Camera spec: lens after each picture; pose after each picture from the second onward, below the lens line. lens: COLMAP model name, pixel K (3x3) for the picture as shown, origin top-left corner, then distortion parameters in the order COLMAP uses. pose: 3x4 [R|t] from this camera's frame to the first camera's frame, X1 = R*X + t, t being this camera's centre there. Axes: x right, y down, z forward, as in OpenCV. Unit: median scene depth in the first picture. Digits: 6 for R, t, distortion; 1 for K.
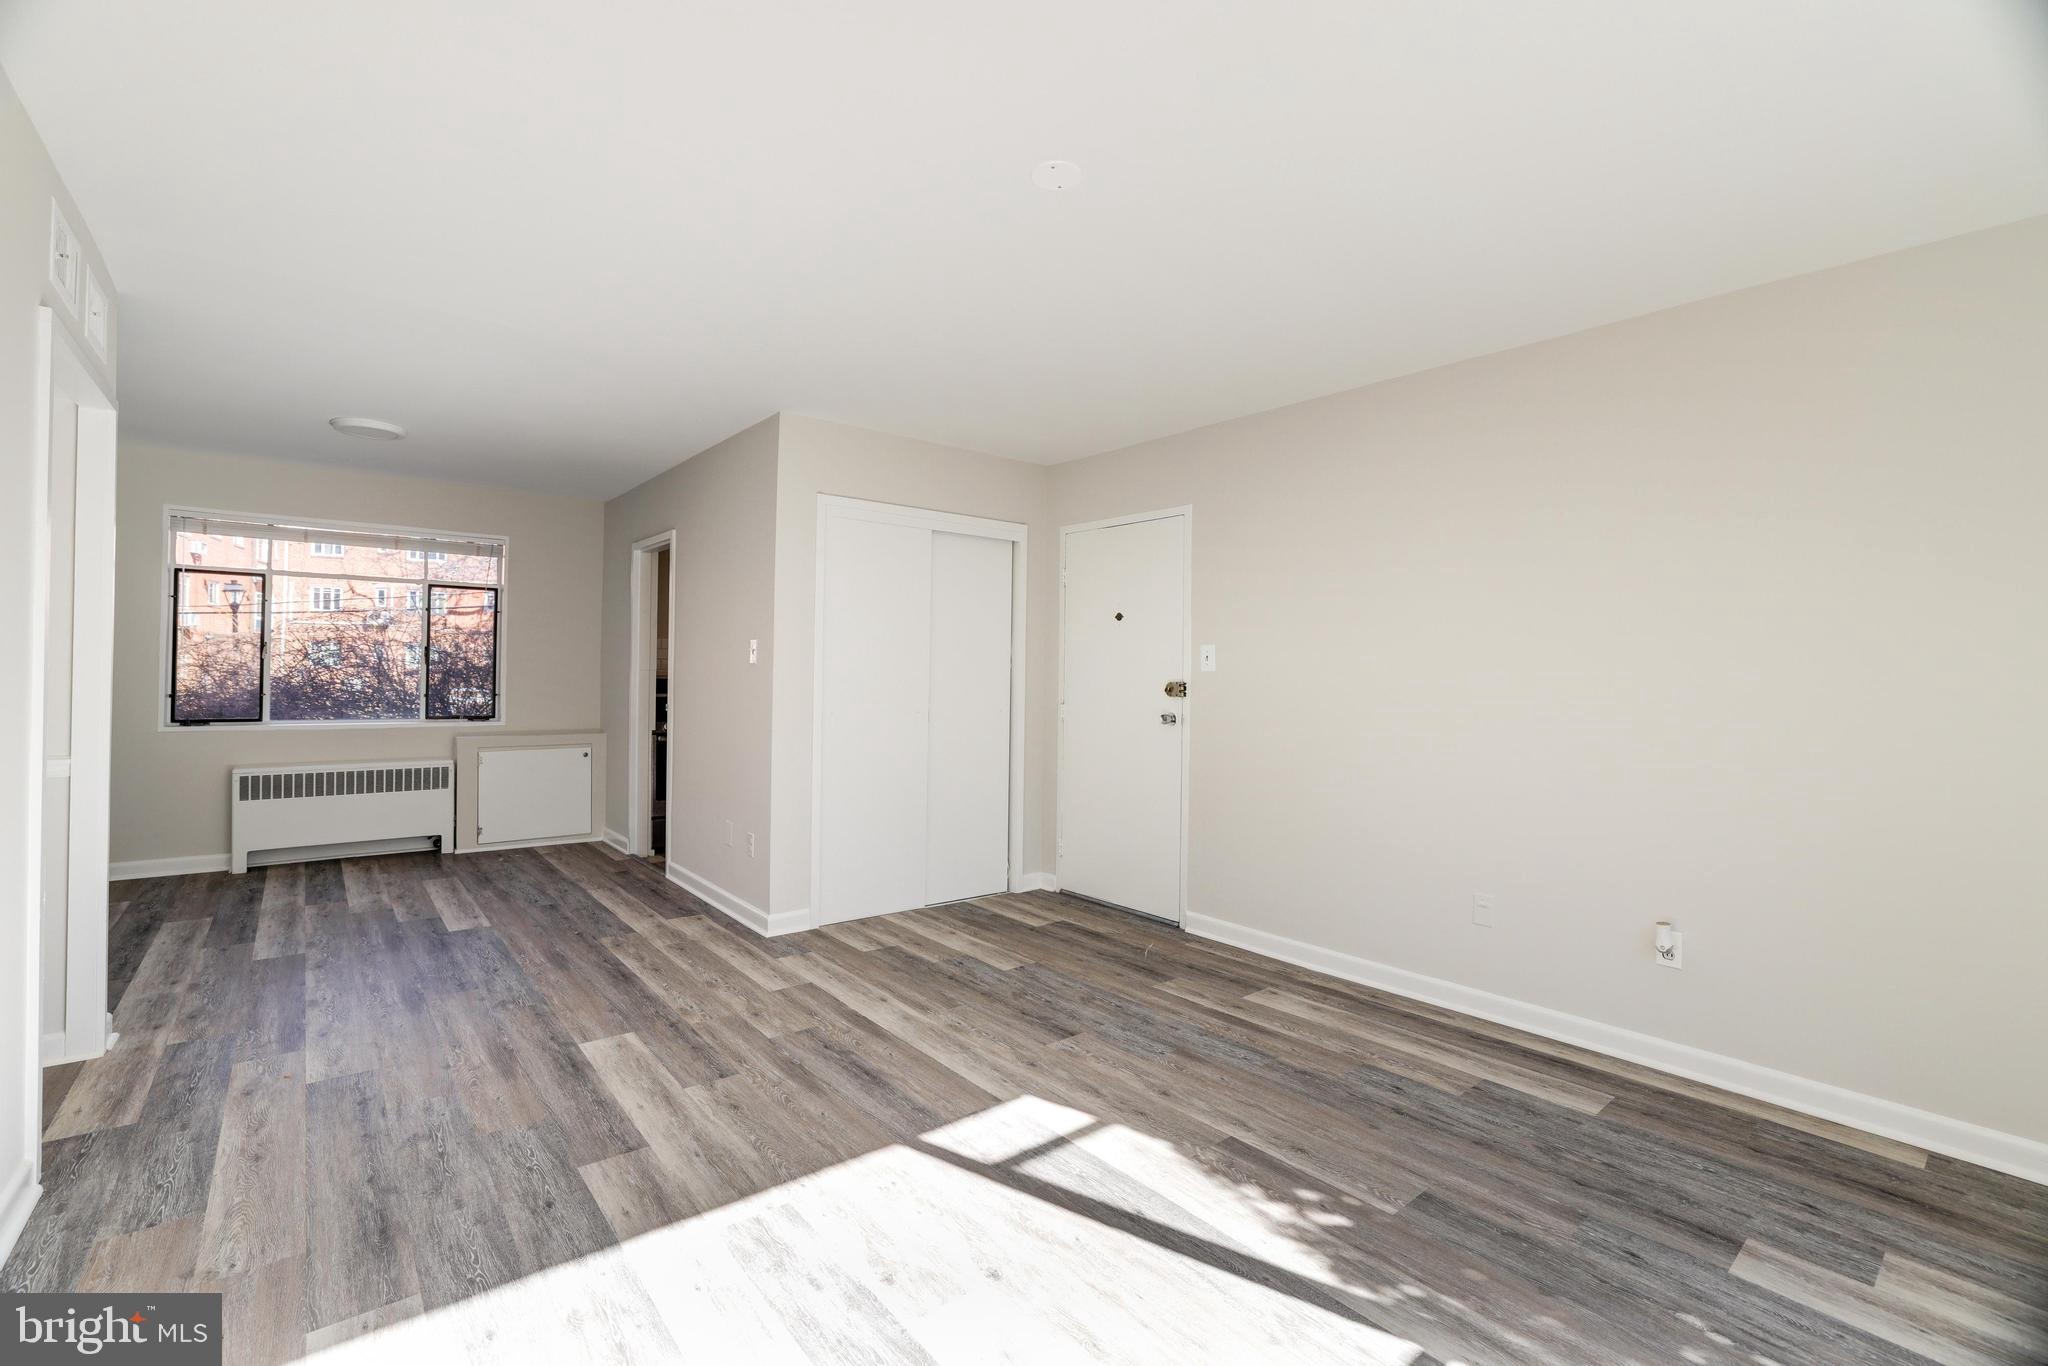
lens RADIAL K [[892.0, 0, 1007.9], [0, 892.0, 671.2], [0, 0, 1]] dist [-0.046766, 0.018912]
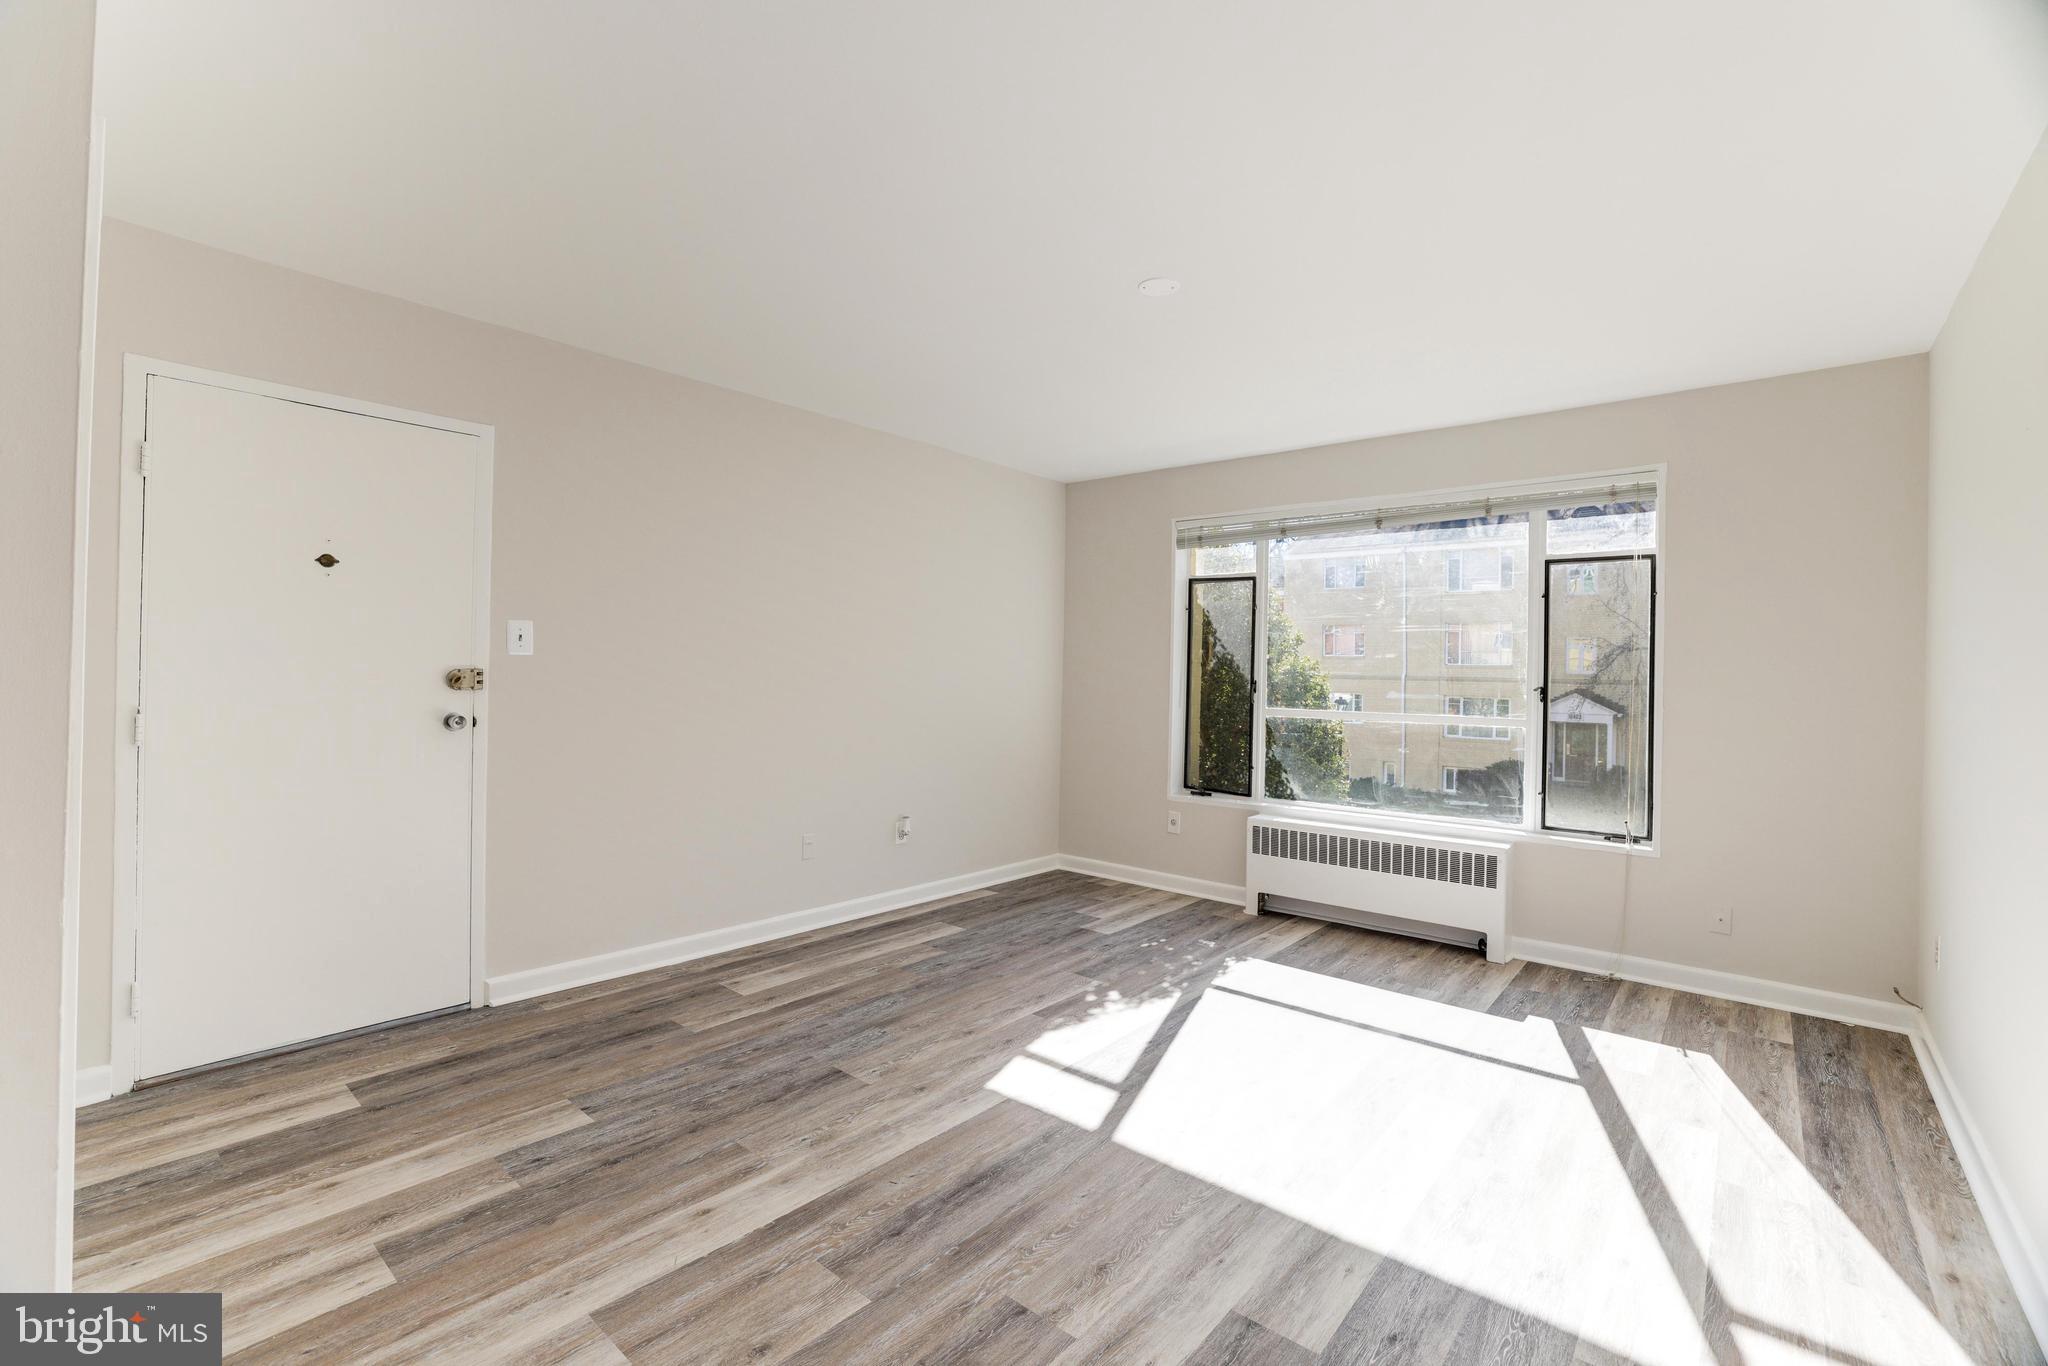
lens RADIAL K [[887.6, 0, 1010.6], [0, 887.6, 671.1], [0, 0, 1]] dist [-0.049564, 0.018649]
pose [[-0.179528, -0.014442, 0.983647, -0.625681], [-0.025793, 0.999618, 0.009968, -0.005032], [-0.983415, -0.023581, -0.179832, 0.758895]]
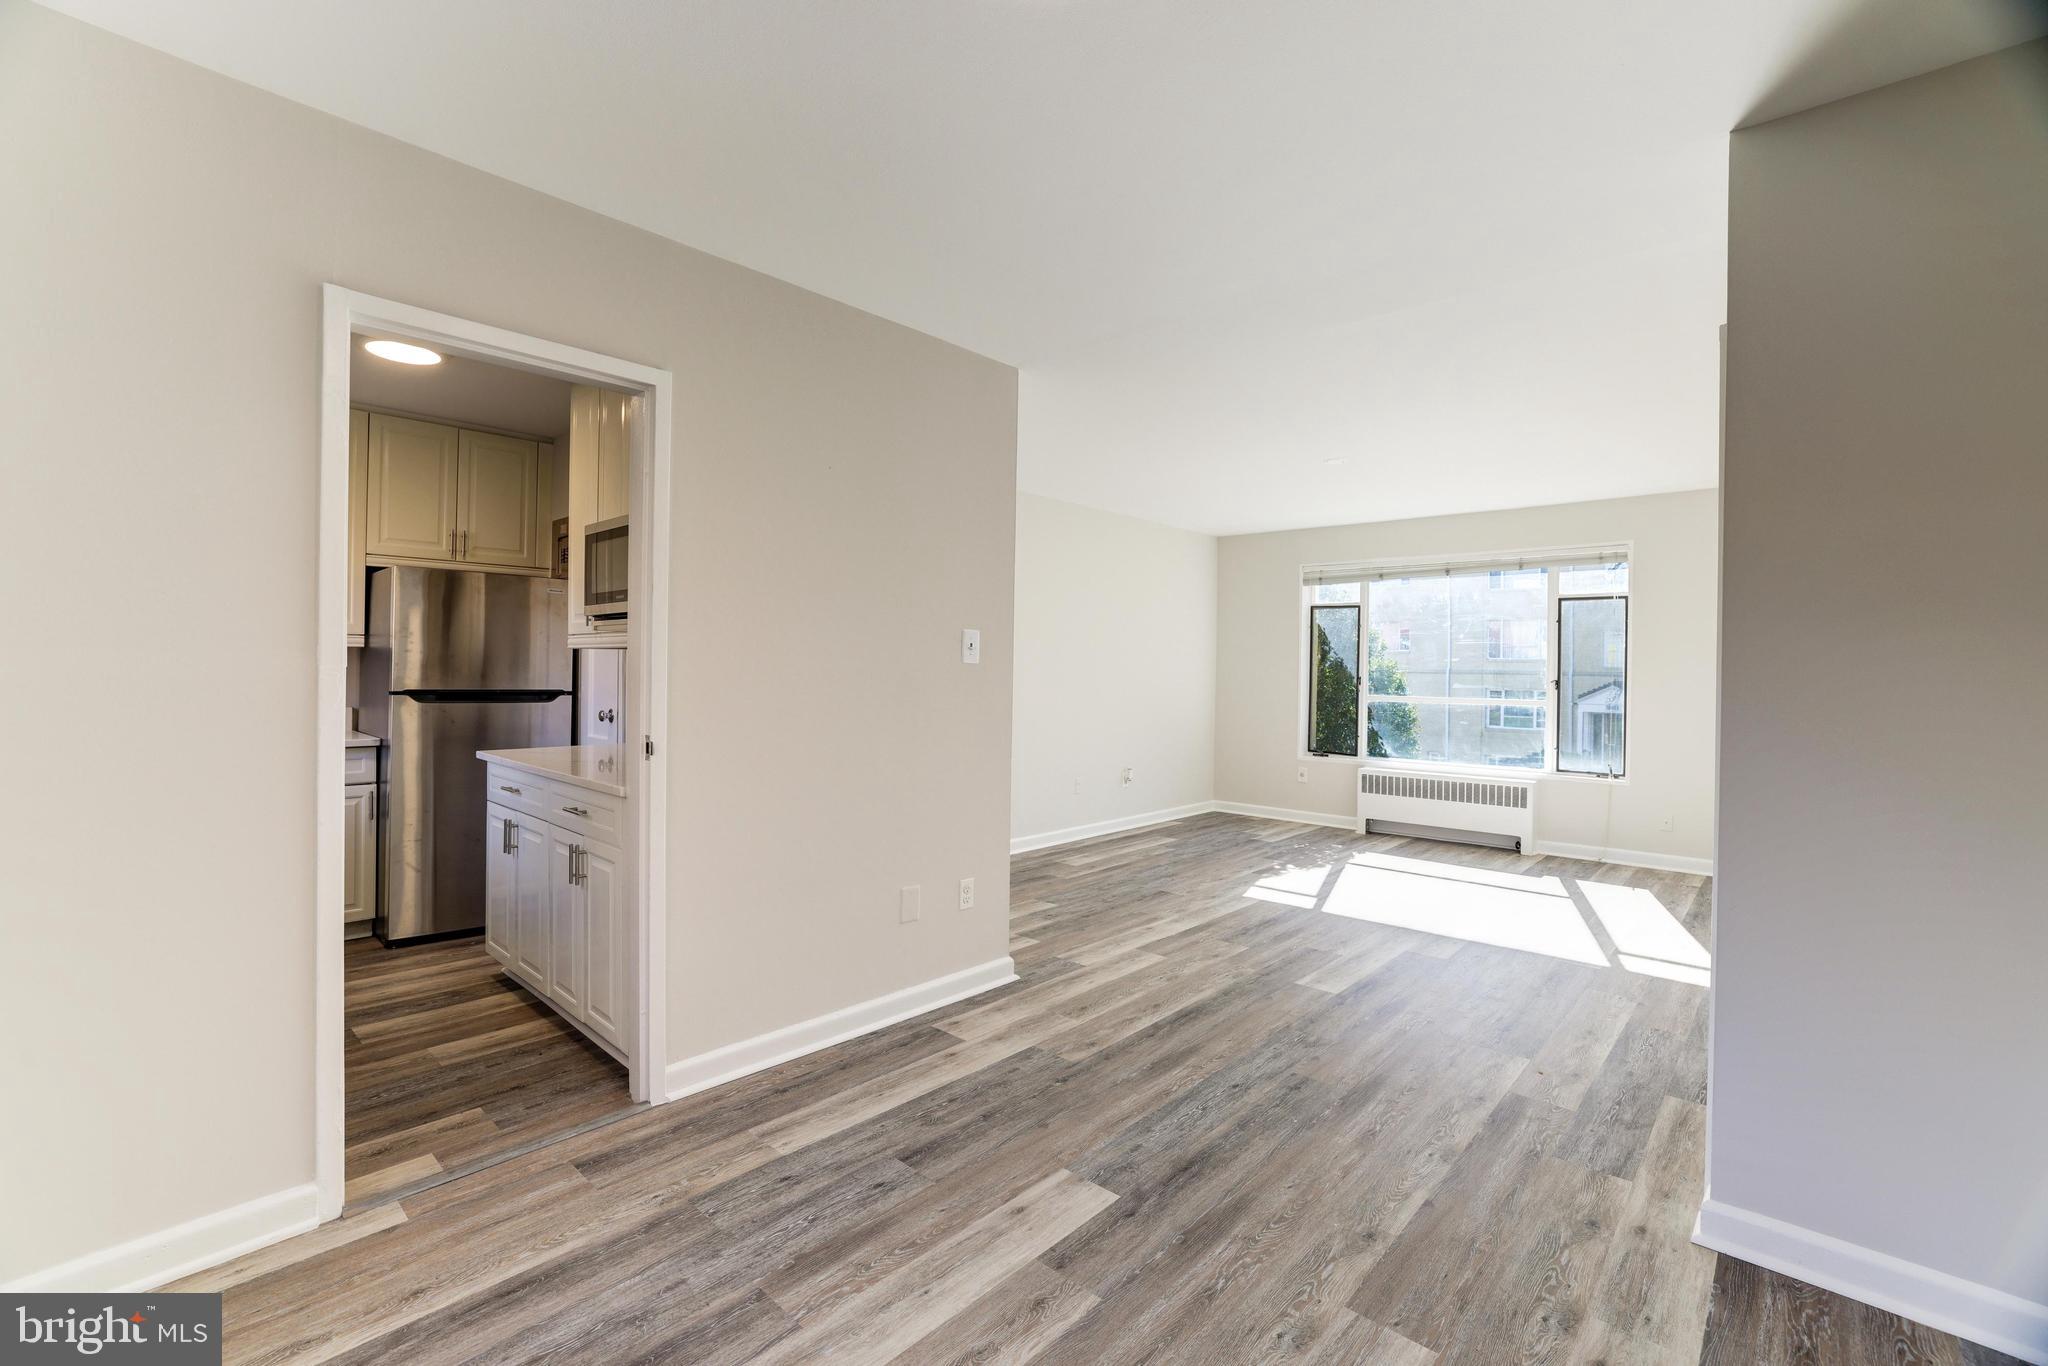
lens RADIAL K [[887.6, 0, 1010.6], [0, 887.6, 671.1], [0, 0, 1]] dist [-0.049564, 0.018649]
pose [[-0.142665, -0.018599, 0.989596, -1.140767], [-0.019258, 0.999686, 0.016013, -0.014375], [-0.989584, -0.016774, -0.142979, 1.156490]]
